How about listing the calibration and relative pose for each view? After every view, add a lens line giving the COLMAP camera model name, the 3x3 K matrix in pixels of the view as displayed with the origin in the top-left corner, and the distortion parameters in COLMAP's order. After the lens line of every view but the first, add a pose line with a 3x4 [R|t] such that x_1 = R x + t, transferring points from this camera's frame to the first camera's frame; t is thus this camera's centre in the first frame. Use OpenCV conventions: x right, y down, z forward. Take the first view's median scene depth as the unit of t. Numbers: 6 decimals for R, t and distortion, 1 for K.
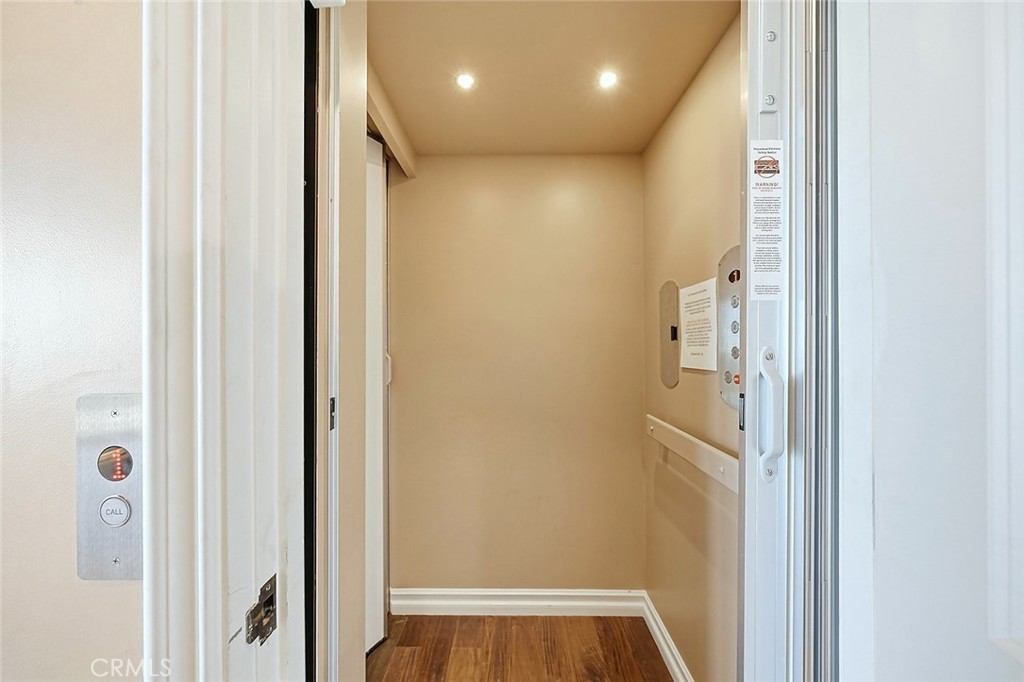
lens RADIAL K [[354.6, 0, 510.7], [0, 354.6, 345.2], [0, 0, 1]] dist [-0.008166, -0.000104]
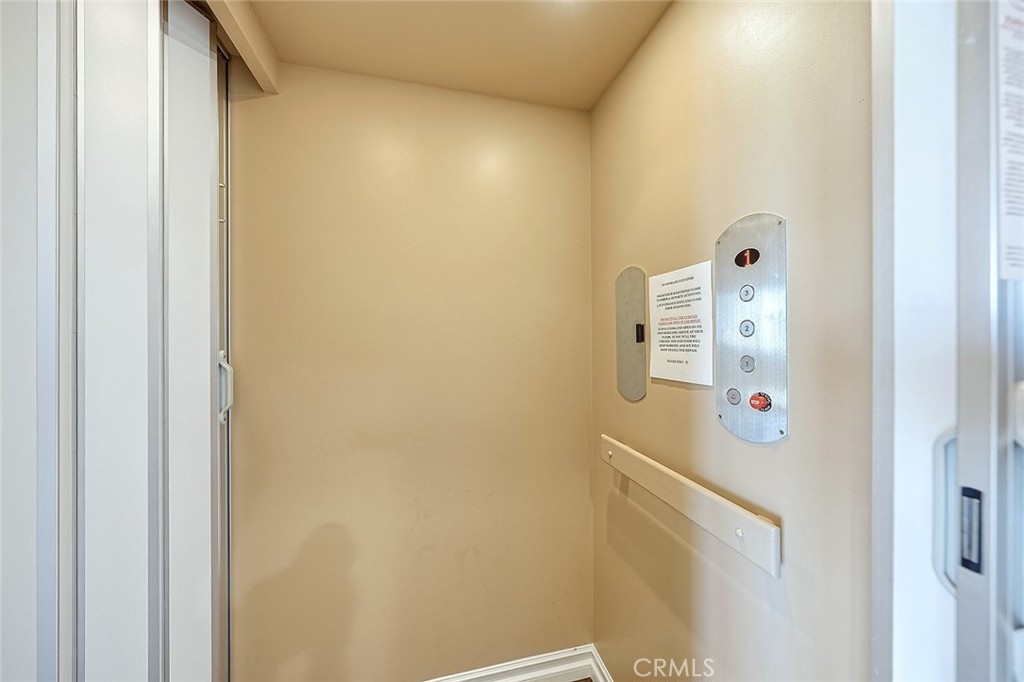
lens RADIAL K [[354.6, 0, 512.3], [0, 354.6, 341.6], [0, 0, 1]] dist [-0.008166, -0.000104]
pose [[0.968301, -0.000183, 0.249787, -0.008567], [-0.002073, 0.999959, 0.008768, -0.022614], [-0.249778, -0.009008, 0.968261, 0.325982]]
